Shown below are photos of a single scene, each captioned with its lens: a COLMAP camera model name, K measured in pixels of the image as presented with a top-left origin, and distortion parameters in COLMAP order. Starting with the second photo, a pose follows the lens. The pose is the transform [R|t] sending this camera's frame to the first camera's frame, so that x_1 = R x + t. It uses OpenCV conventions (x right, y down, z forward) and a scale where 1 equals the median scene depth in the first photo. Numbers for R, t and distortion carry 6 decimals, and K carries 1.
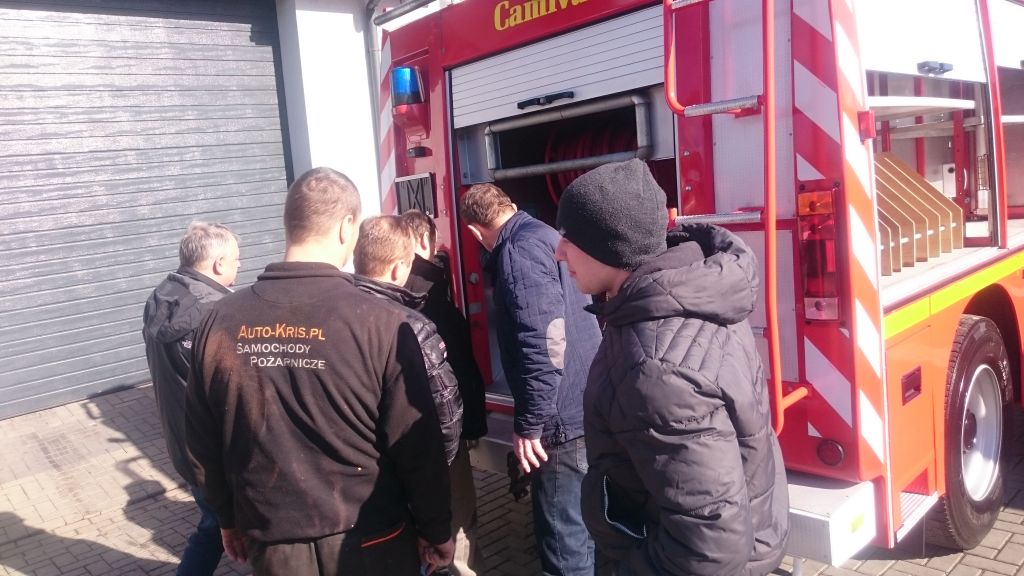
lens RADIAL K [[795.9, 0, 512.0], [0, 795.9, 288.0], [0, 0, 1]] dist [0.004319, -0.002429]
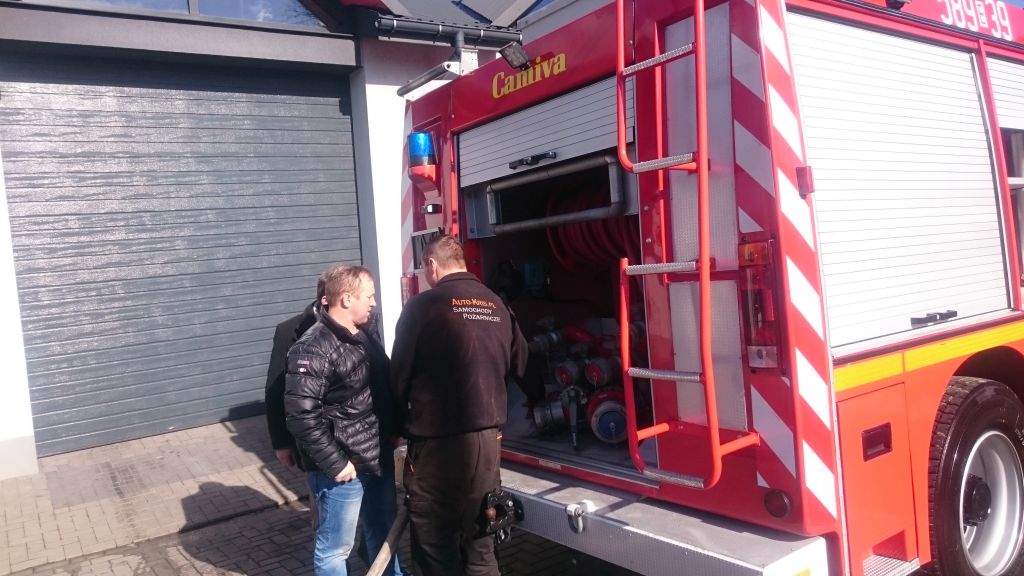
lens RADIAL K [[792.7, 0, 510.2], [0, 792.7, 271.5], [0, 0, 1]] dist [0.010111, 0.006257]
pose [[0.989222, 0.015661, -0.145585, 0.150228], [-0.030686, 0.994358, -0.101538, 0.020780], [0.143174, 0.104911, 0.984121, -0.039667]]
